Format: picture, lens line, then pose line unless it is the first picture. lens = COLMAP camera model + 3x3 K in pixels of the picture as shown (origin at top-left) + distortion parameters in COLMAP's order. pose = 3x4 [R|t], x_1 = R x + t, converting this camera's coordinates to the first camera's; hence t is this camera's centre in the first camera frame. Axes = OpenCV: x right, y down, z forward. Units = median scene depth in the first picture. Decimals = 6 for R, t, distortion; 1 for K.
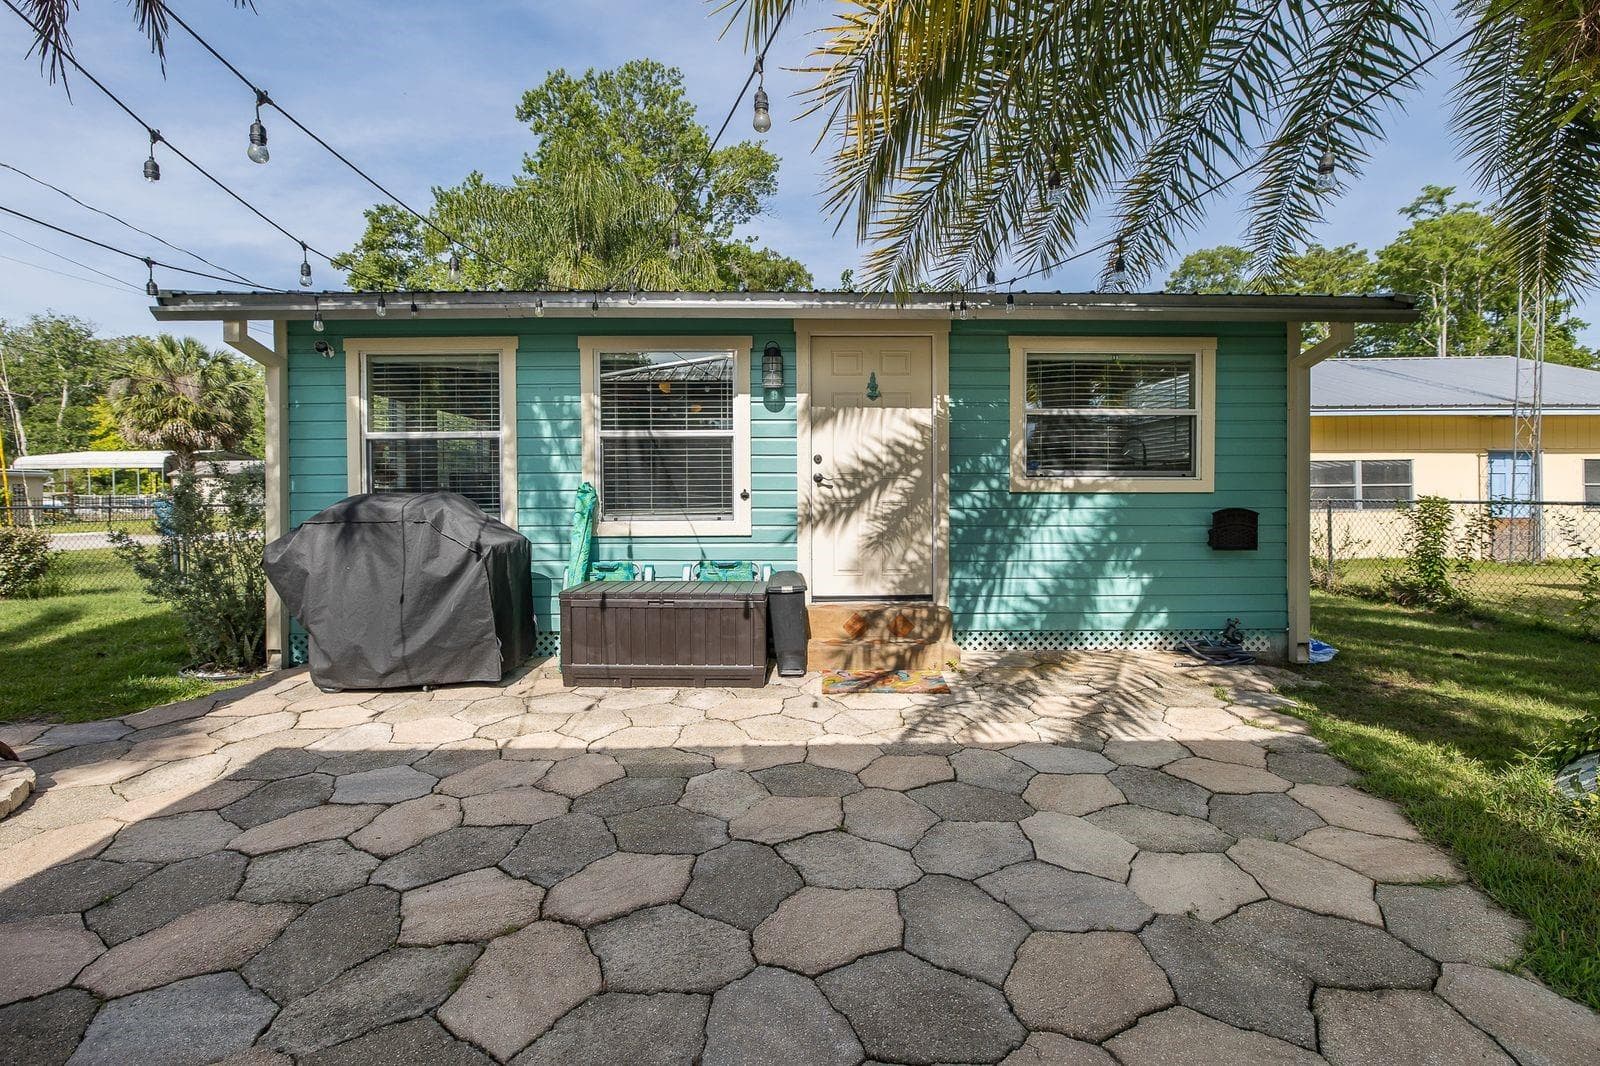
lens RADIAL K [[708.0, 0, 800.2], [0, 708.0, 508.7], [0, 0, 1]] dist [0.015352, 0.000013]
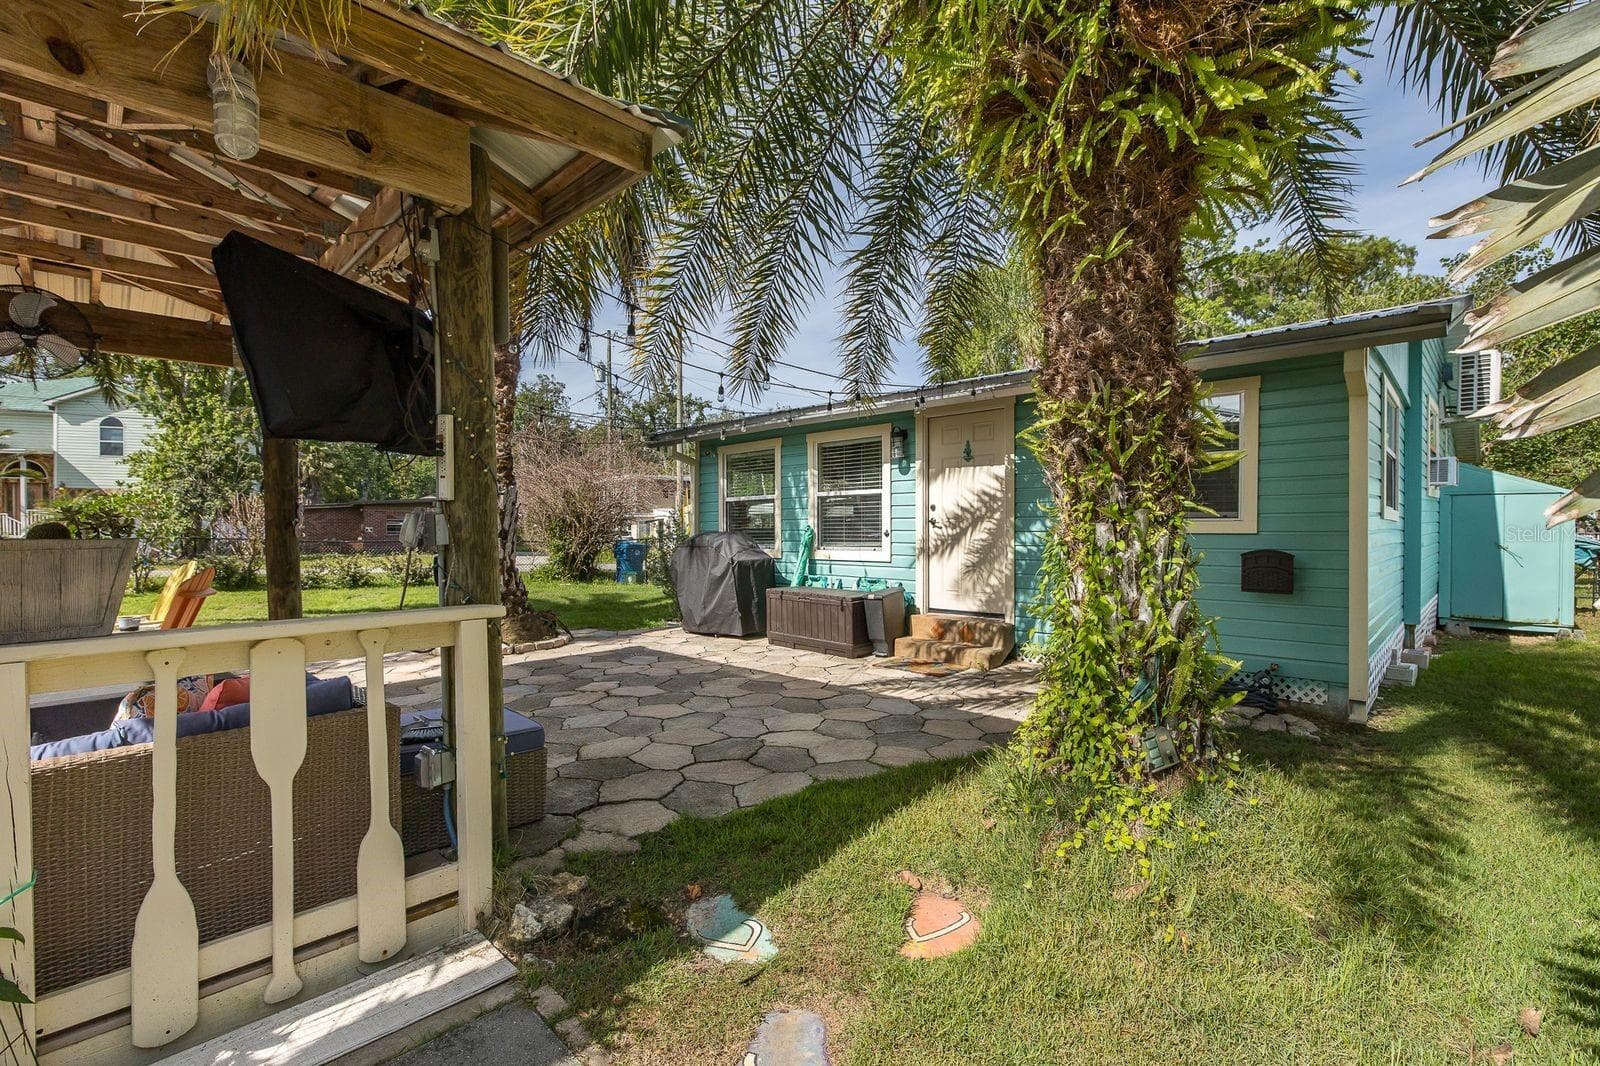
lens RADIAL K [[721.6, 0, 800.0], [0, 721.6, 533.0], [0, 0, 1]] dist [-0.000059, 0.000041]
pose [[0.700295, -0.000432, -0.713853, 0.844640], [-0.010856, 0.999878, -0.011255, -0.001094], [0.713771, 0.015632, 0.700205, -0.157159]]
